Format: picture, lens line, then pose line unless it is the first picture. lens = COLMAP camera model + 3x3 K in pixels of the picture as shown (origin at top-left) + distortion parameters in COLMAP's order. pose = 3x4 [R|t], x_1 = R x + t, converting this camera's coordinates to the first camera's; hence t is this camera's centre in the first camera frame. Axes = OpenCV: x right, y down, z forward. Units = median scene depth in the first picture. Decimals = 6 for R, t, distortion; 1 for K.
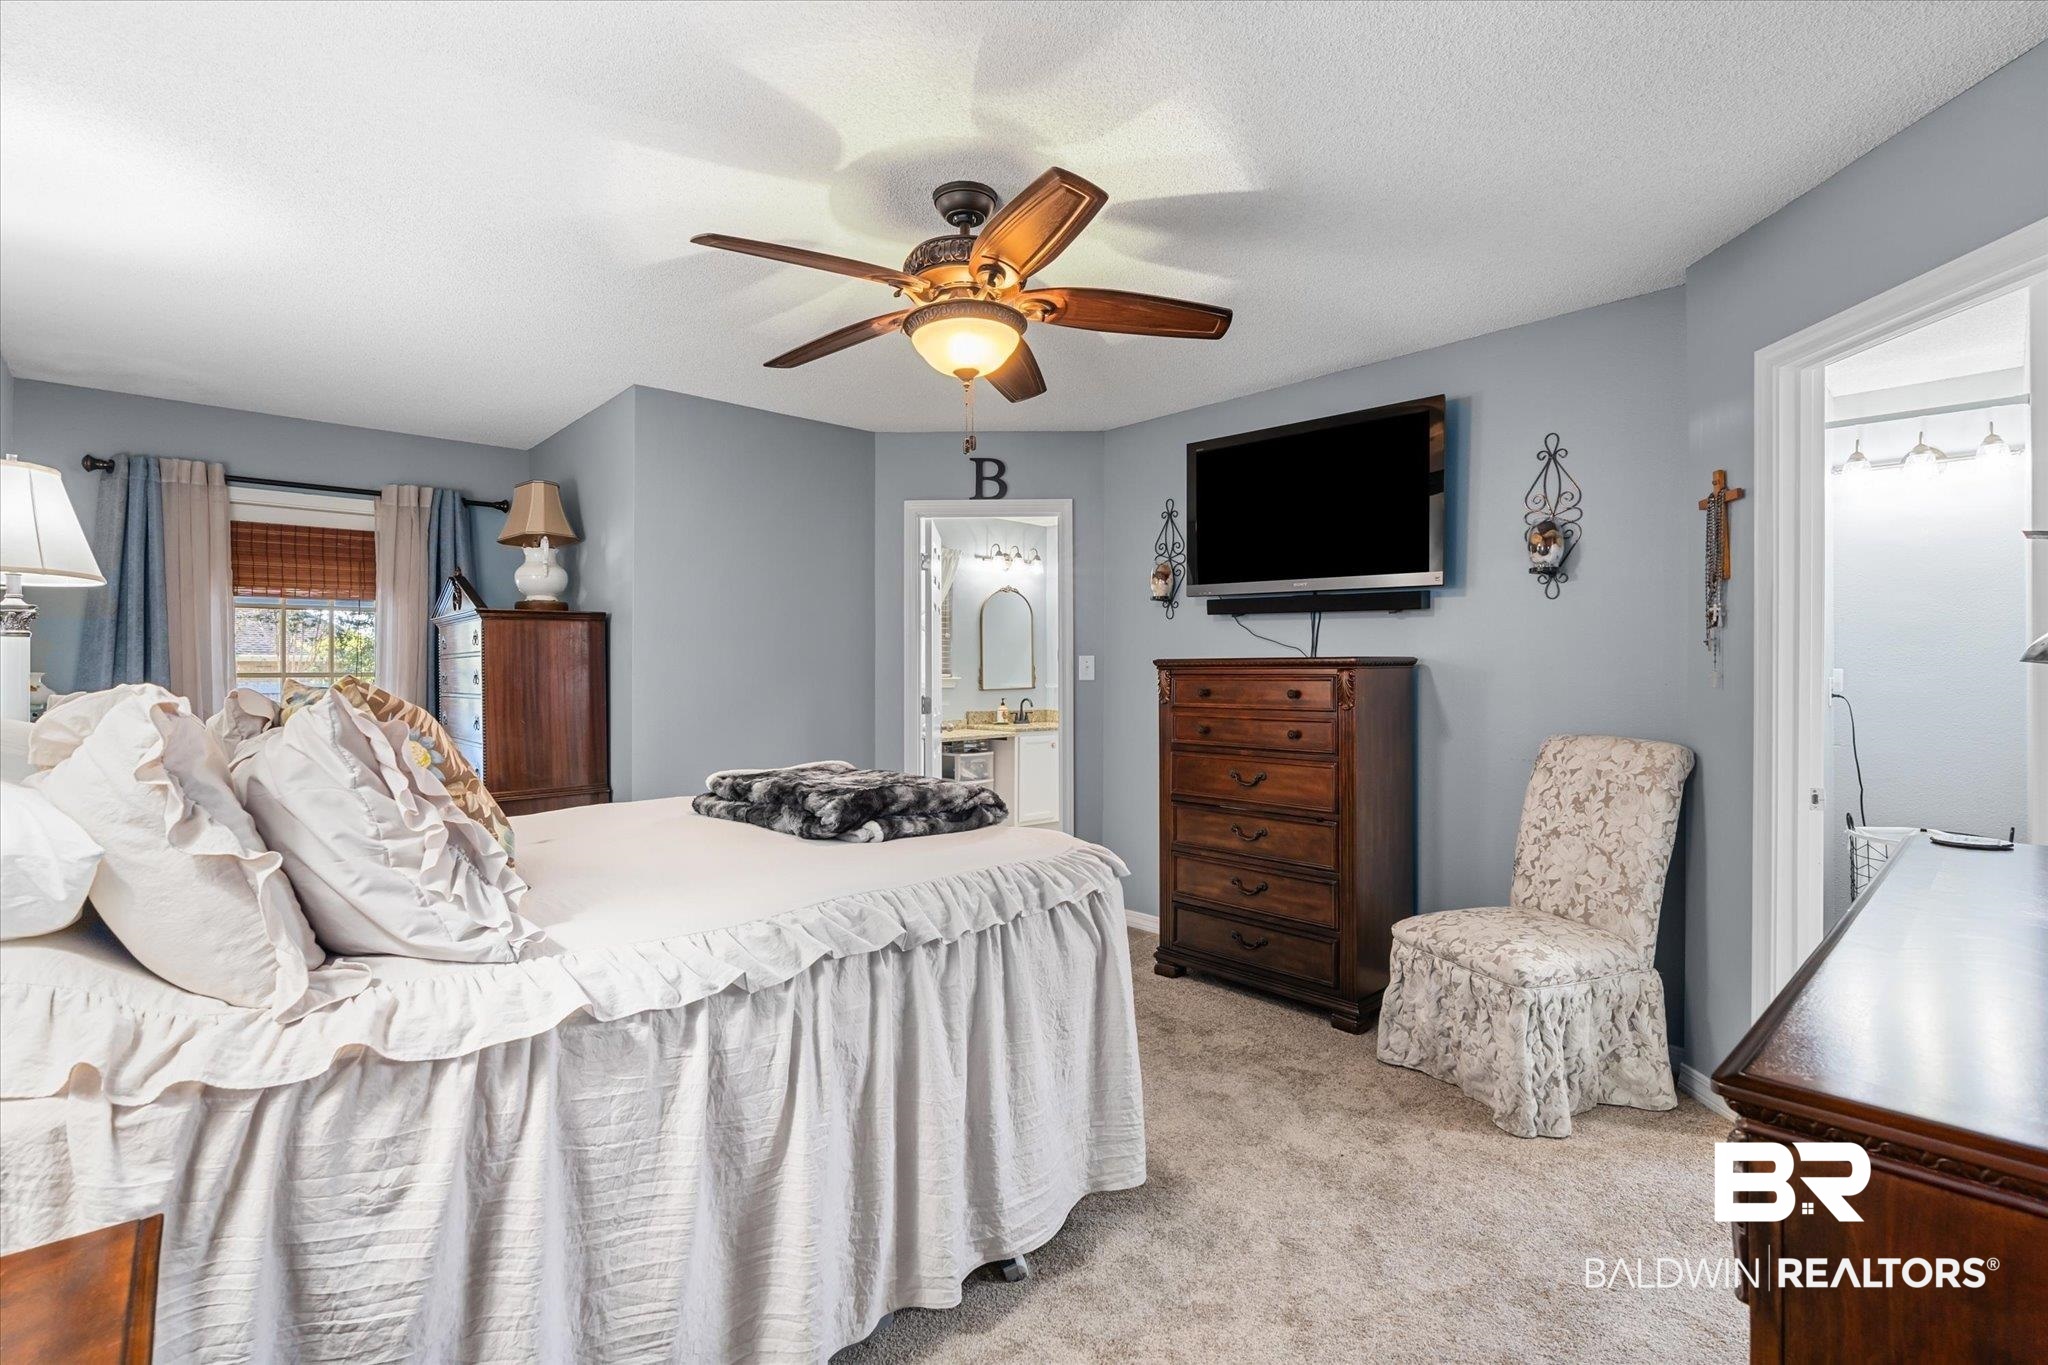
lens RADIAL K [[935.2, 0, 1027.4], [0, 935.2, 682.3], [0, 0, 1]] dist [-0.000187, -0.000081]
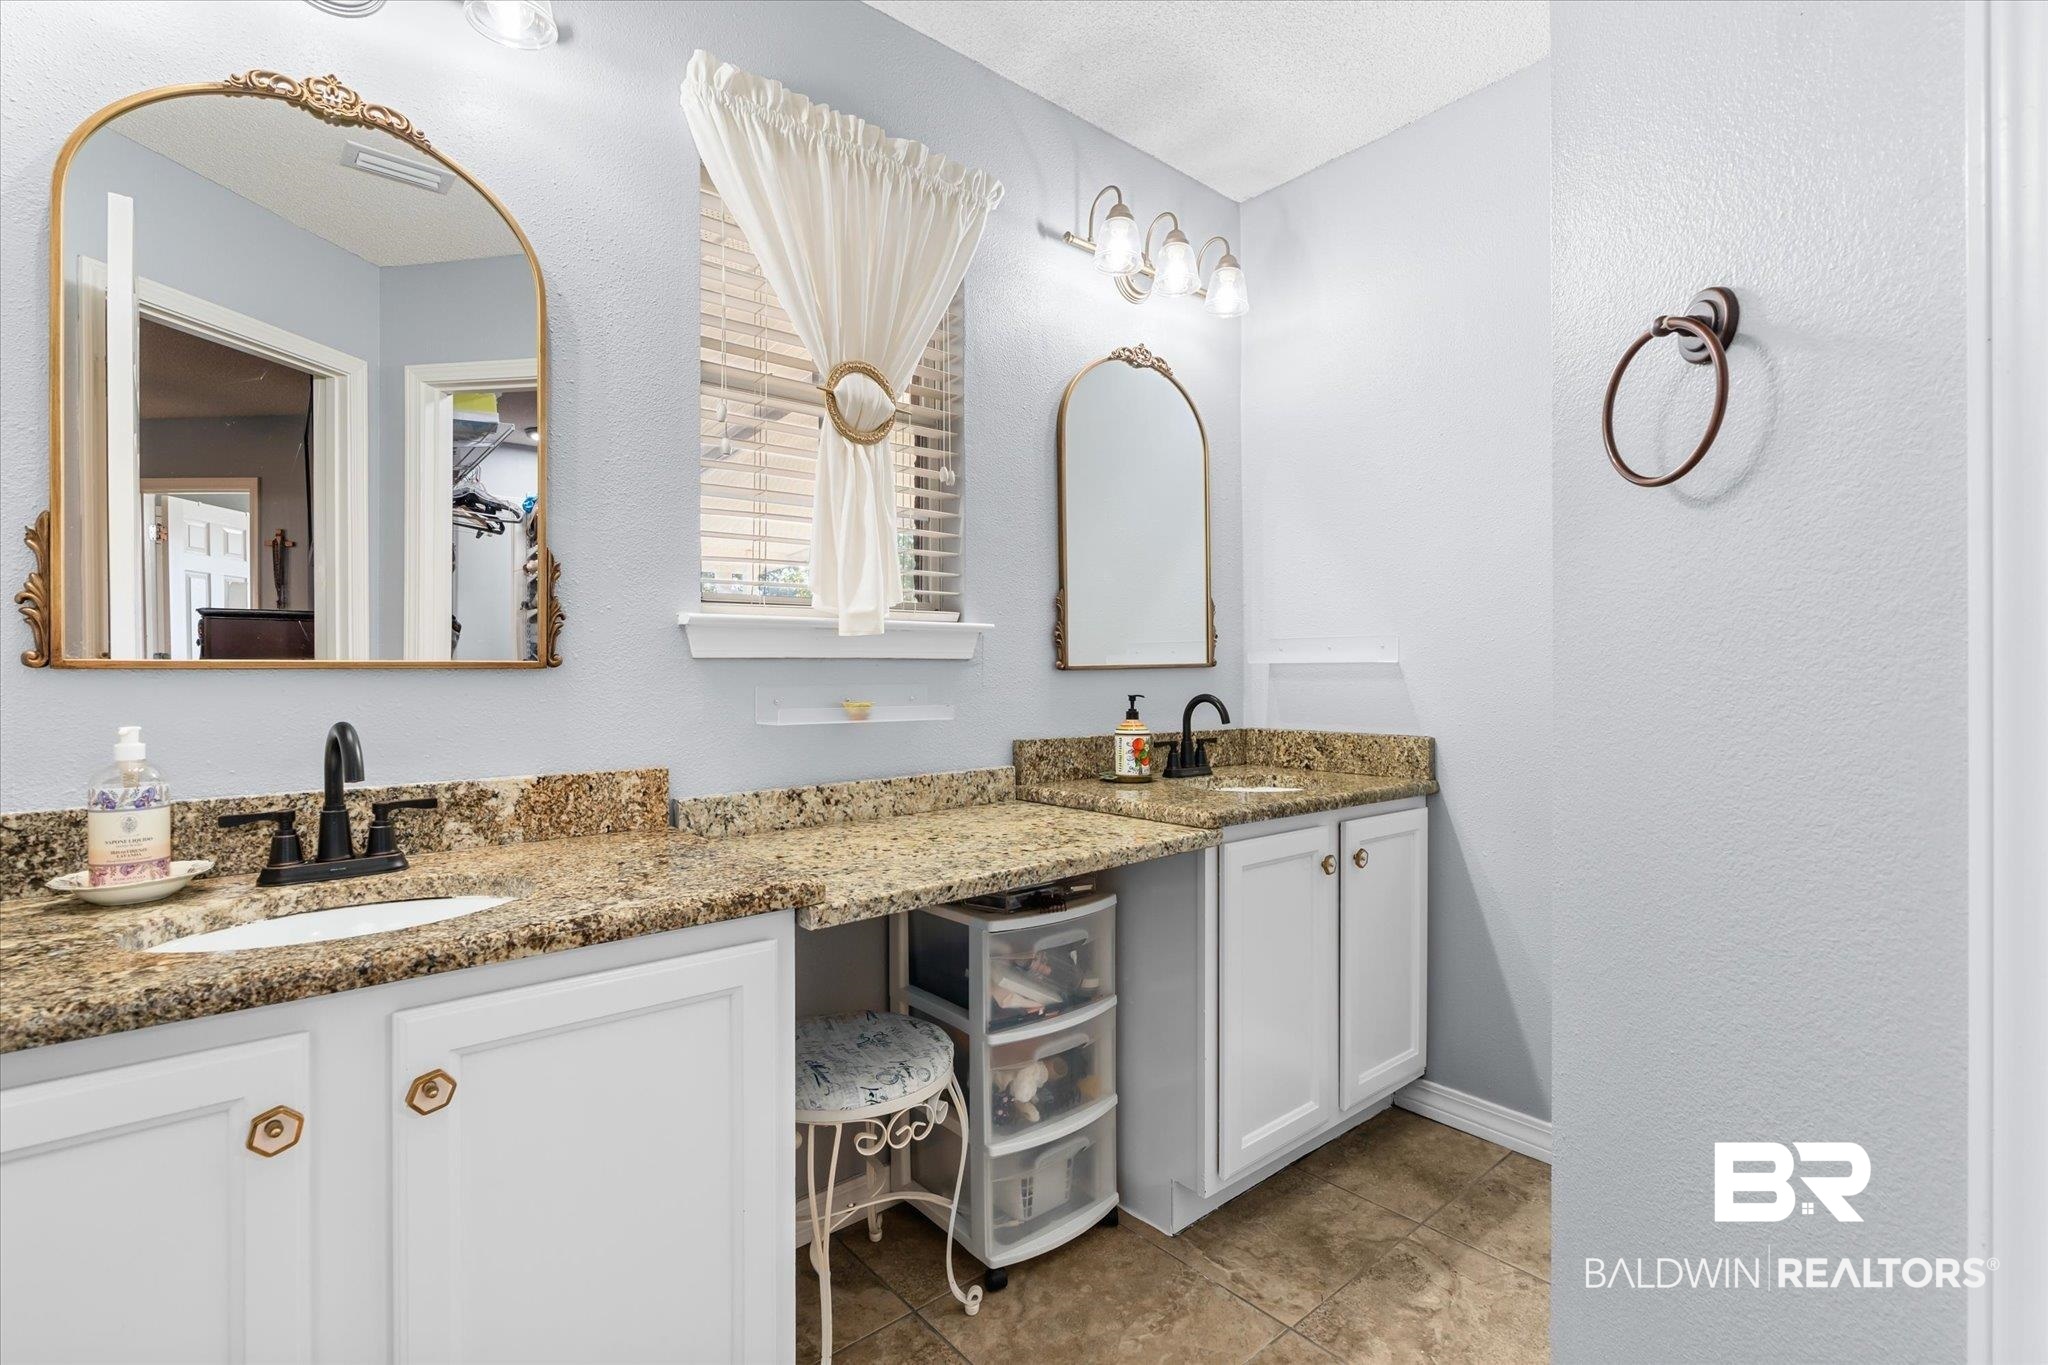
lens RADIAL K [[935.2, 0, 1021.1], [0, 935.2, 678.5], [0, 0, 1]] dist [-0.000187, -0.000081]
pose [[0.998648, -0.003647, -0.051854, -0.046814], [0.003717, 0.999992, 0.001255, 0.010901], [0.051849, -0.001446, 0.998654, 0.696868]]
